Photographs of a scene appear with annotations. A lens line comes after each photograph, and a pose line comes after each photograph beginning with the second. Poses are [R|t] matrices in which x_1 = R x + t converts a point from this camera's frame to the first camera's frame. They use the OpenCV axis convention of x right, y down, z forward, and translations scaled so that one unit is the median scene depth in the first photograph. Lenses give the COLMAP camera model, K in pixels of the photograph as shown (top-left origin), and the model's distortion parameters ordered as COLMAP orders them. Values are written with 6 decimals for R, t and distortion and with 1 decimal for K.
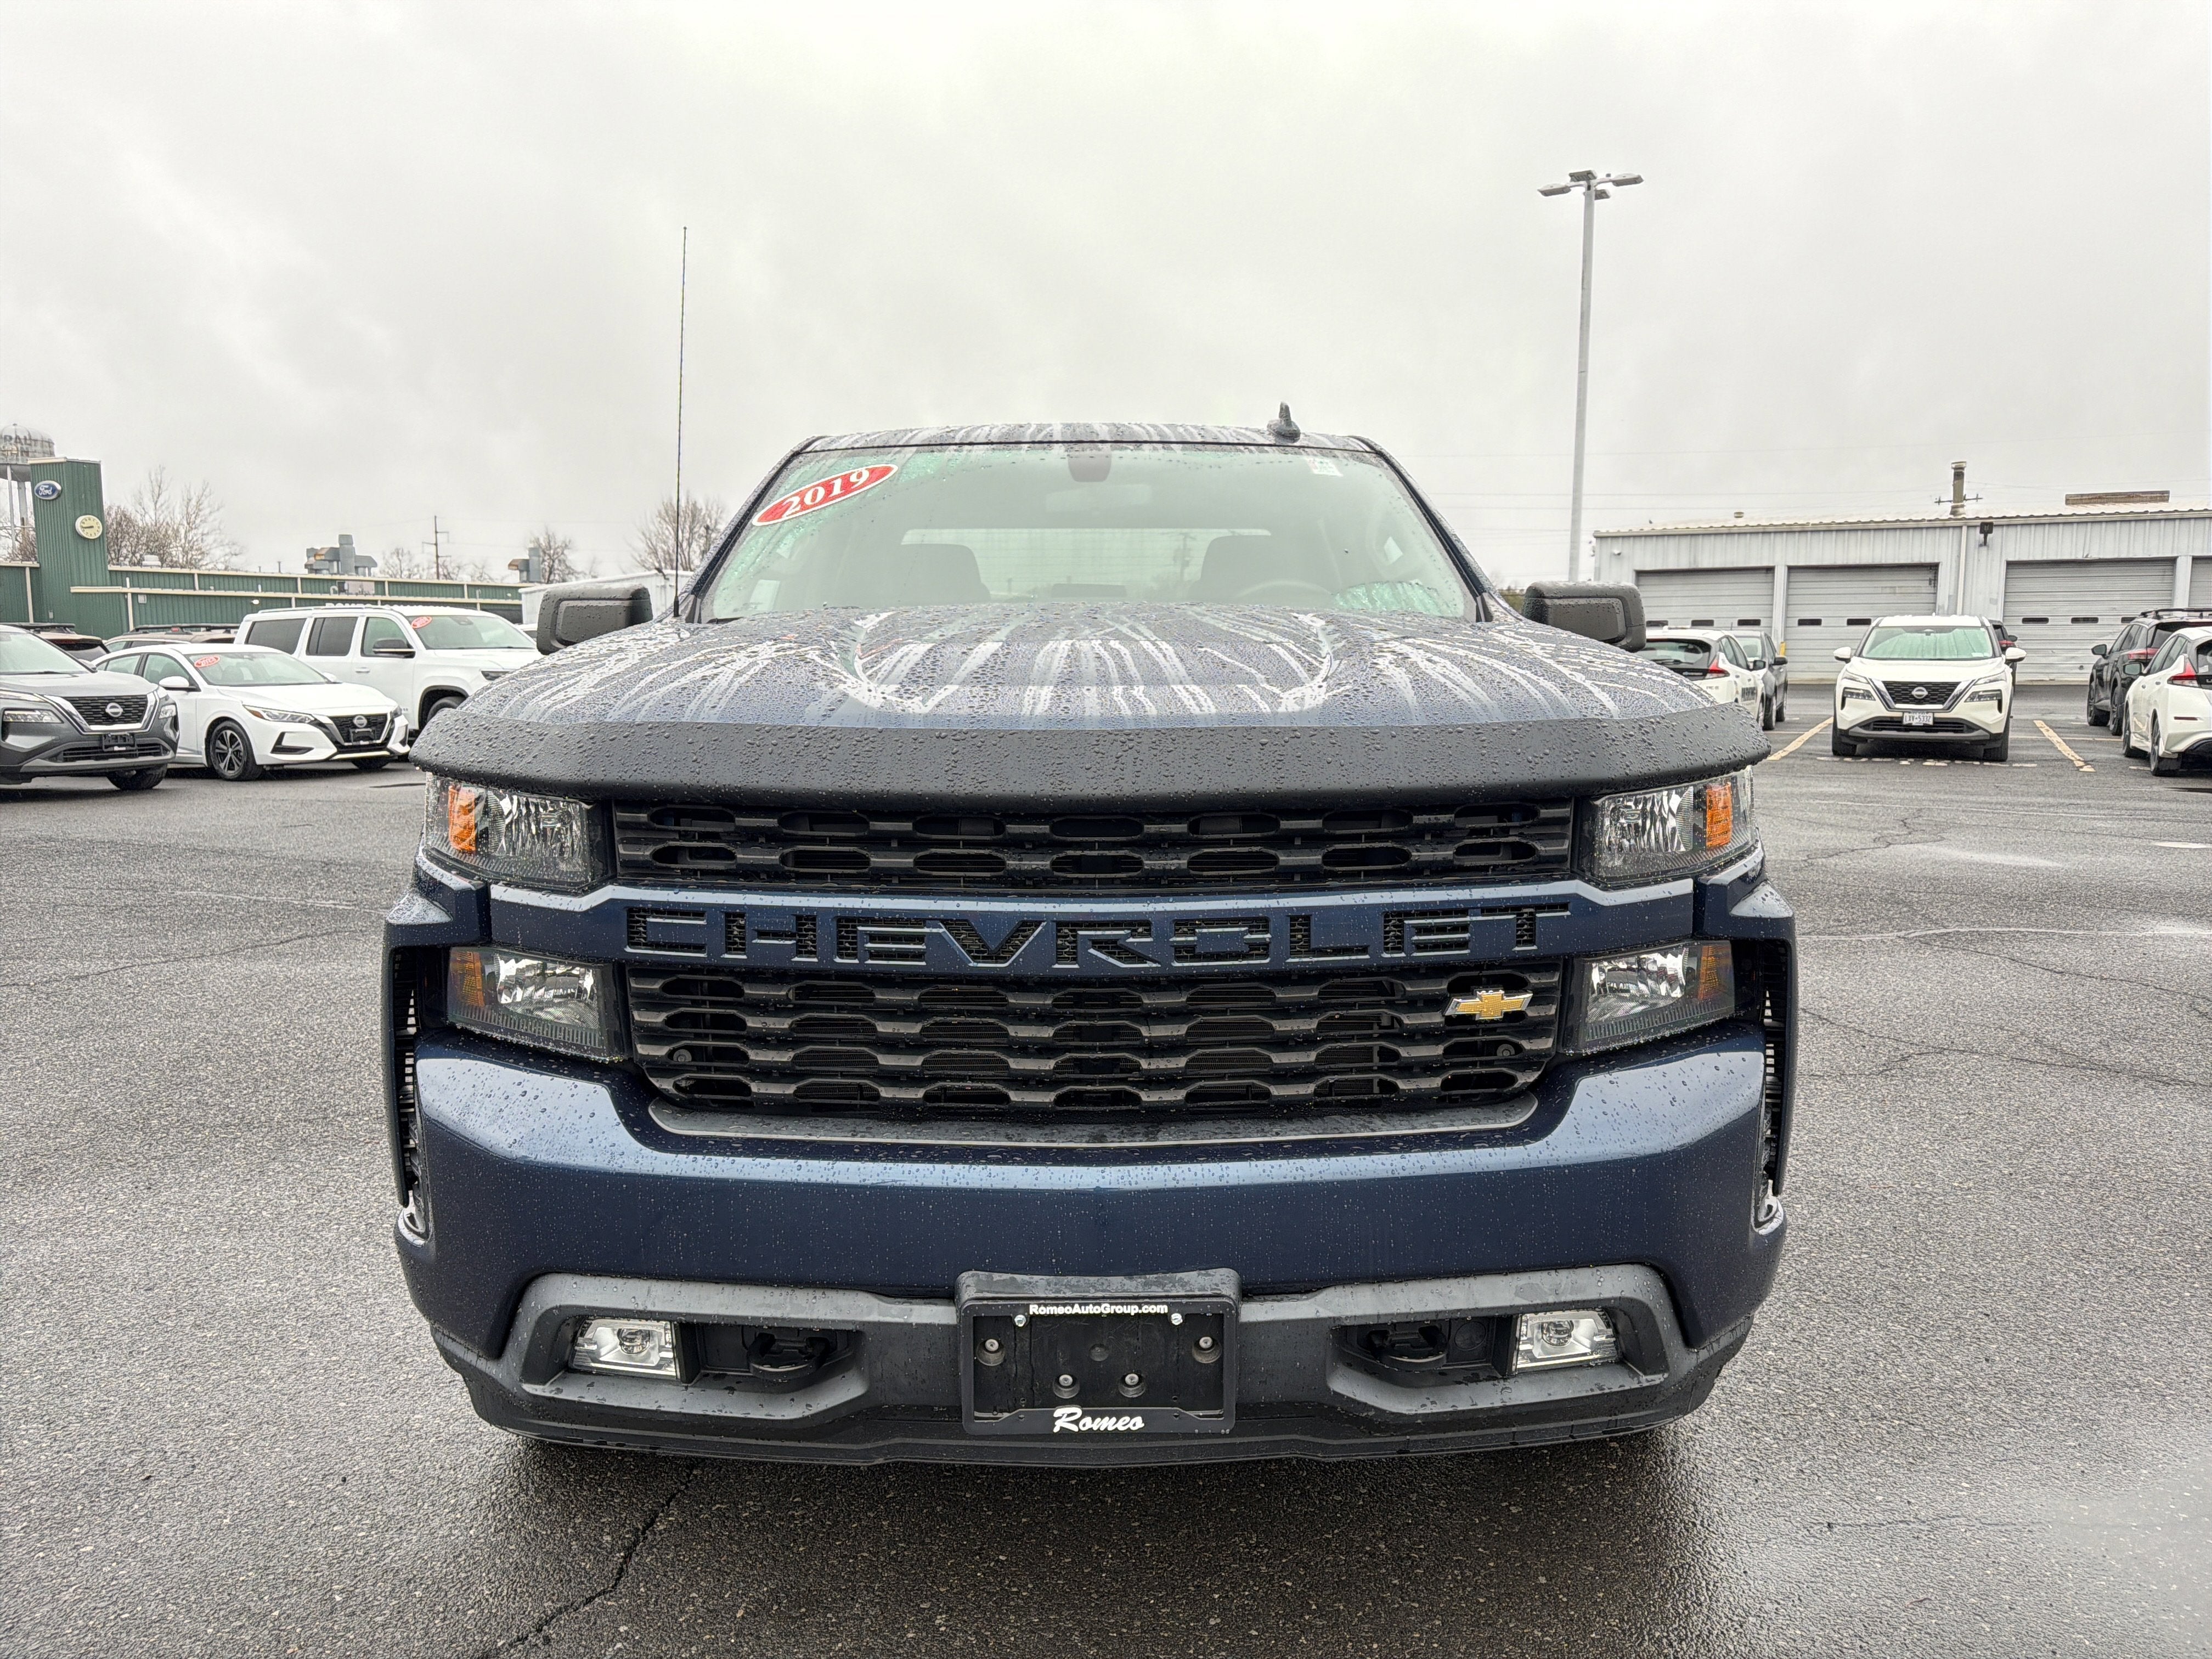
lens RADIAL K [[1544.0, 0, 1104.8], [0, 1544.0, 830.7], [0, 0, 1]] dist [0.043082, -0.052340]
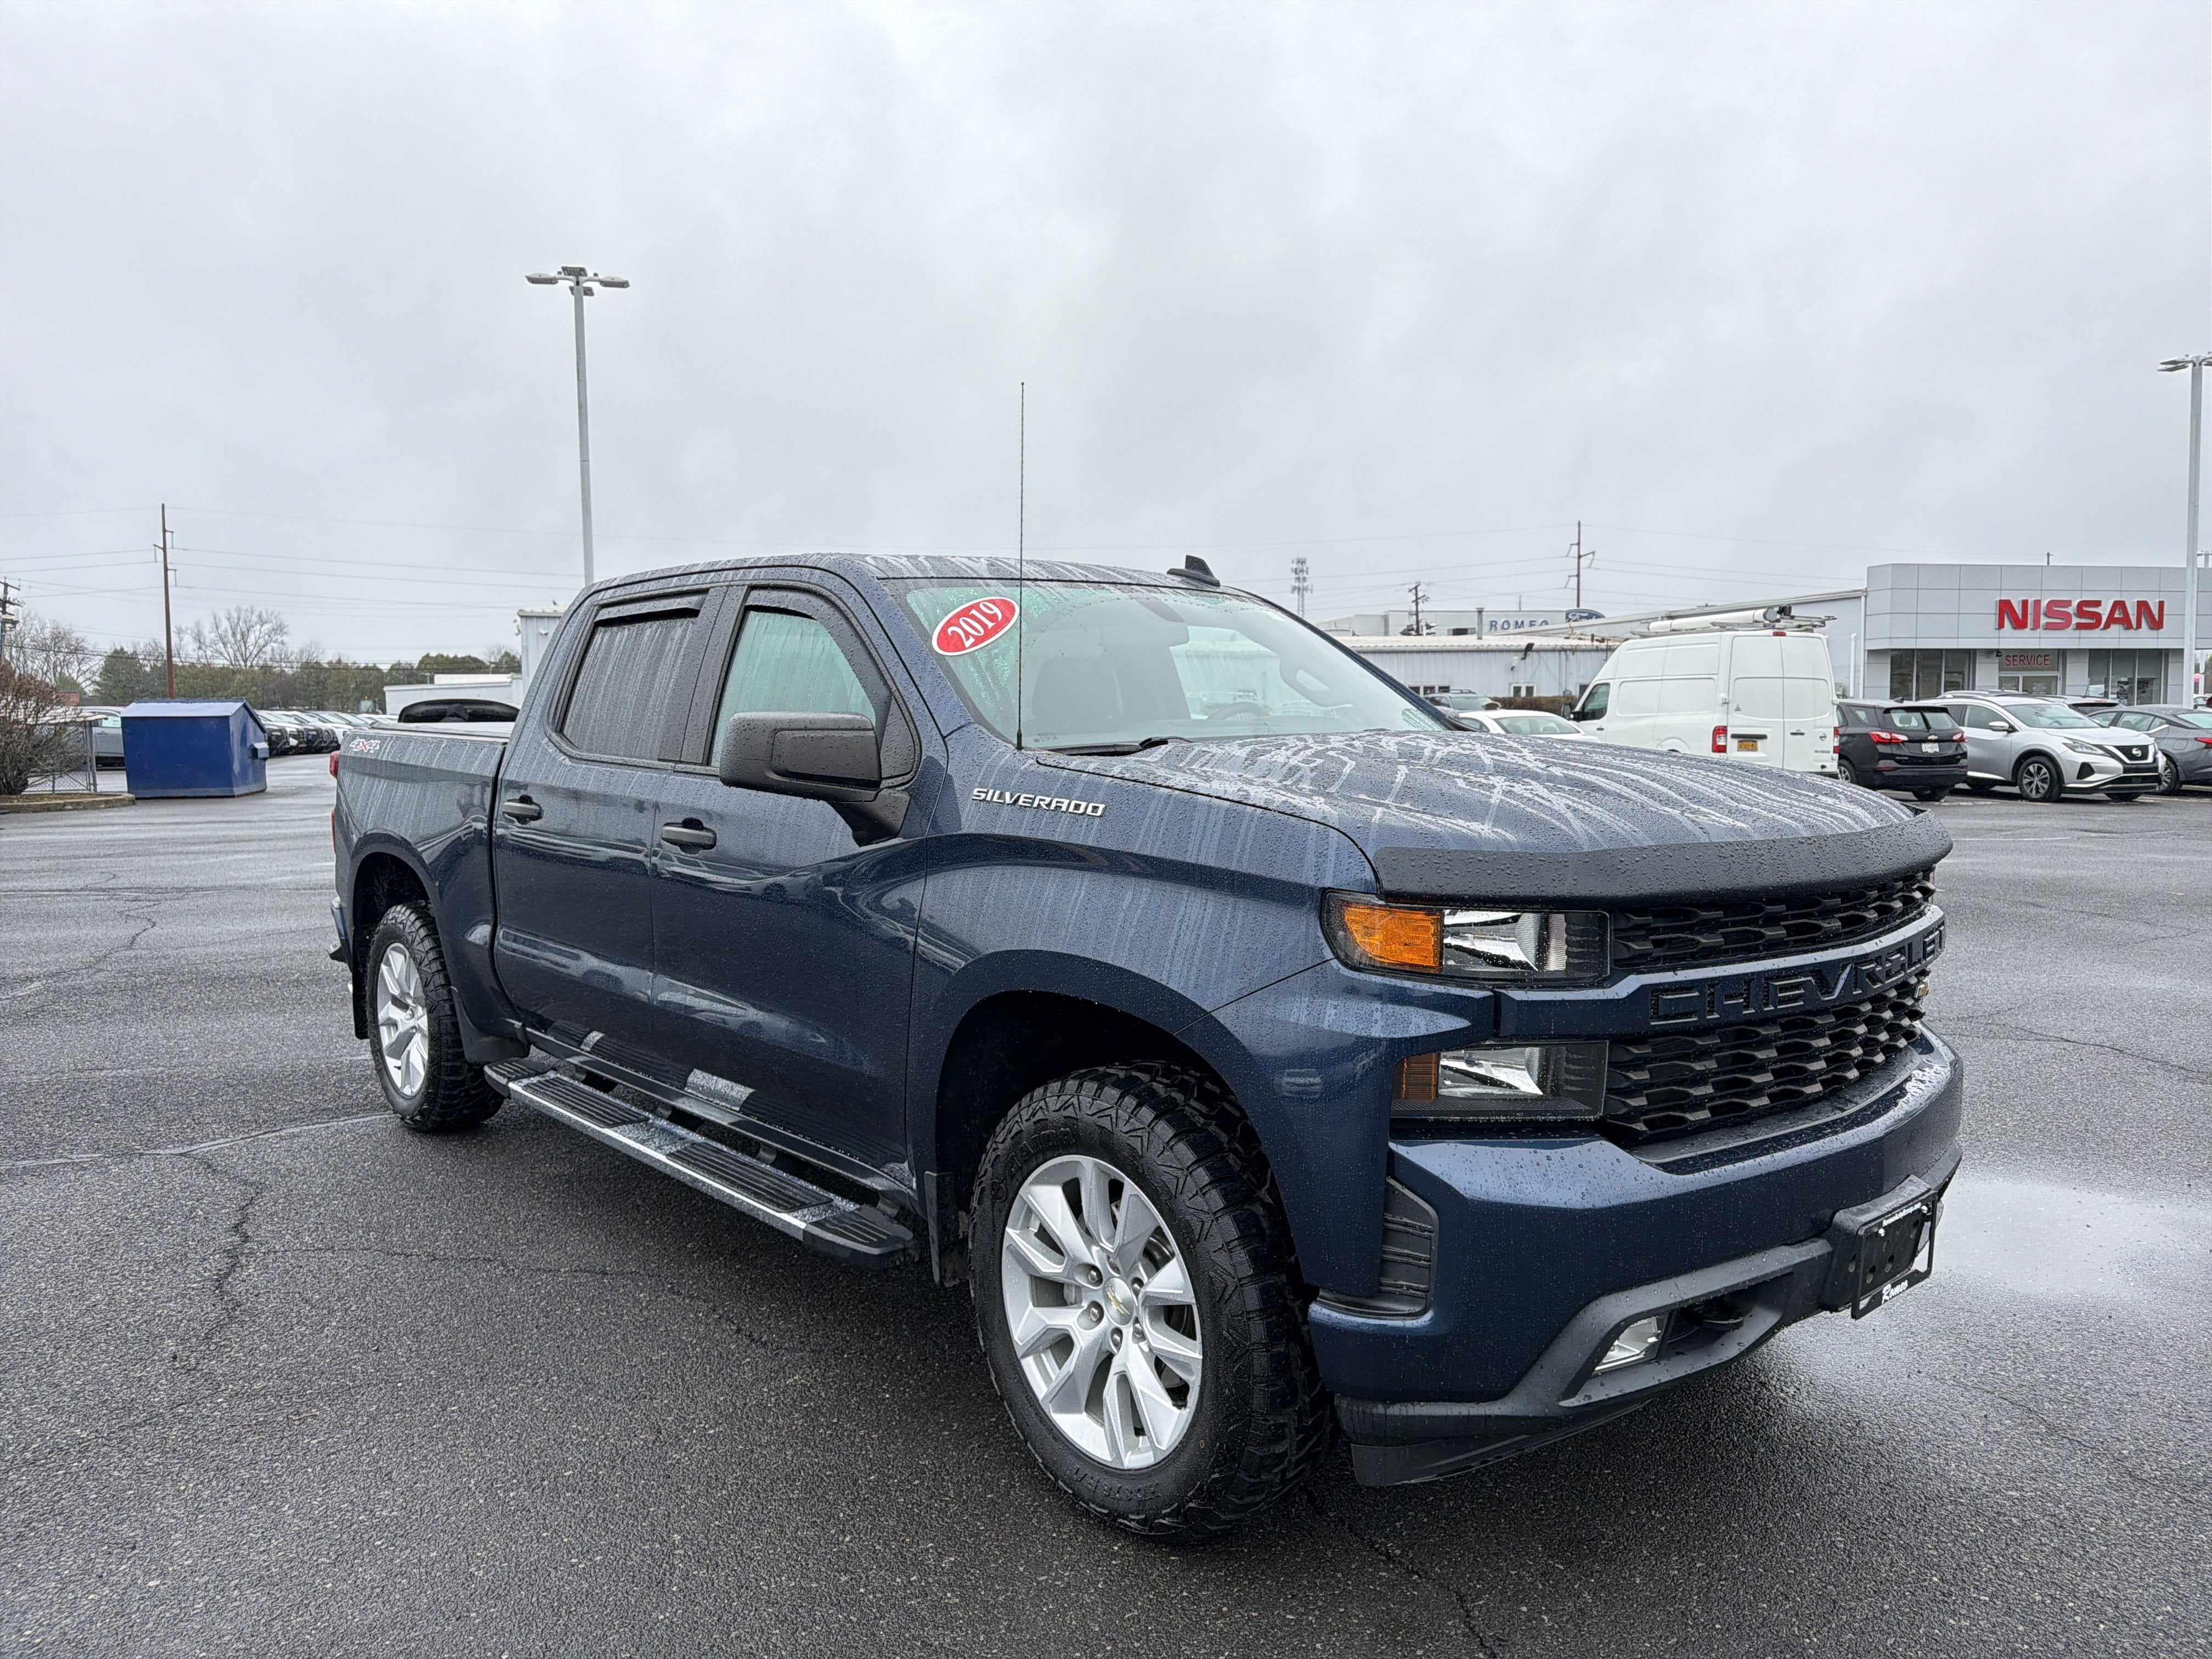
lens RADIAL K [[1544.0, 0, 1086.1], [0, 1544.0, 841.8], [0, 0, 1]] dist [0.043082, -0.052340]
pose [[0.761981, -0.058089, 0.644989, -0.745276], [0.084358, 0.996386, -0.009923, -0.049944], [-0.642081, 0.061971, 0.764128, 0.155394]]
